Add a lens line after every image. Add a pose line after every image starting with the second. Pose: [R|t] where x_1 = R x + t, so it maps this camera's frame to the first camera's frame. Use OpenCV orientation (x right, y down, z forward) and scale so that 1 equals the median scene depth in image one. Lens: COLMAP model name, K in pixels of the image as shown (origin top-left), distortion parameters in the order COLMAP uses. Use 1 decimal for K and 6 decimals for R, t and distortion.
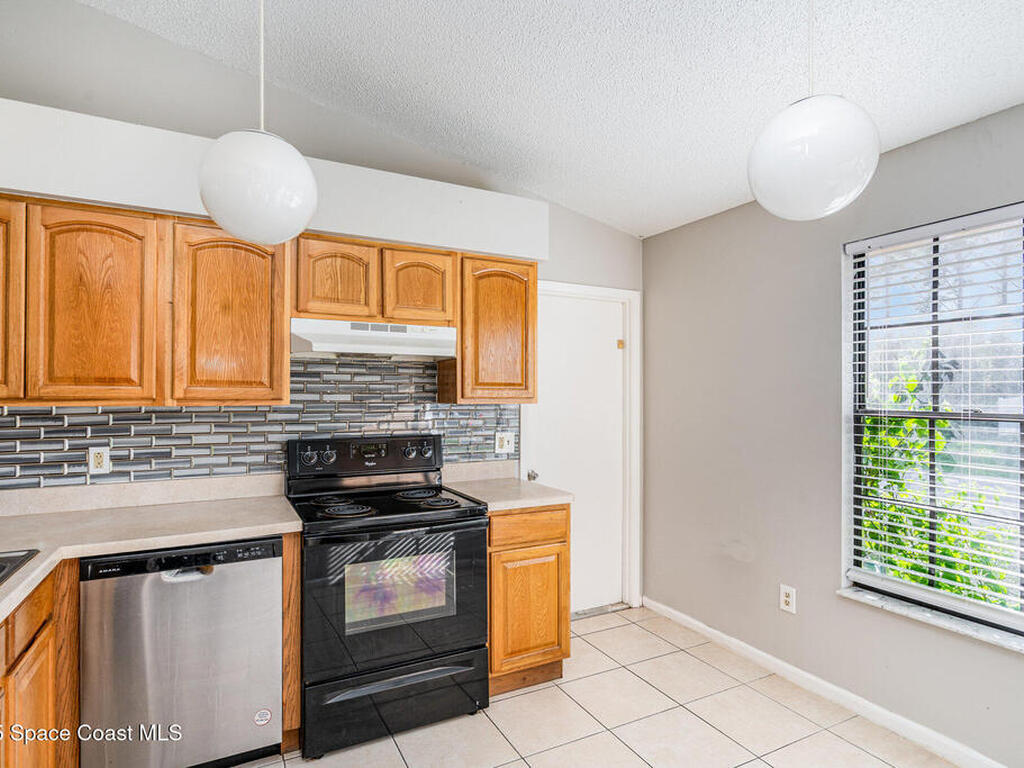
lens RADIAL K [[554.3, 0, 510.2], [0, 554.3, 384.2], [0, 0, 1]] dist [-0.008694, -0.000398]
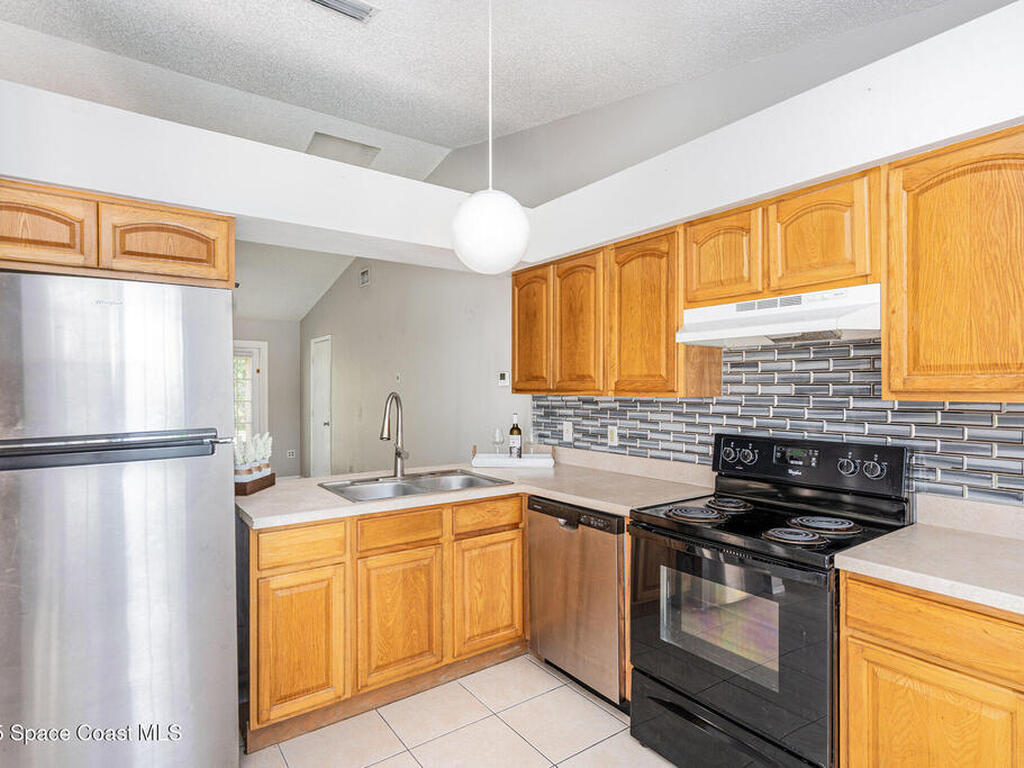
lens RADIAL K [[554.3, 0, 513.6], [0, 554.3, 383.1], [0, 0, 1]] dist [-0.008694, -0.000398]
pose [[0.149479, -0.007122, -0.988739, 0.525714], [0.024324, 0.999698, -0.003524, 0.007721], [0.988466, -0.023523, 0.149607, 0.527900]]
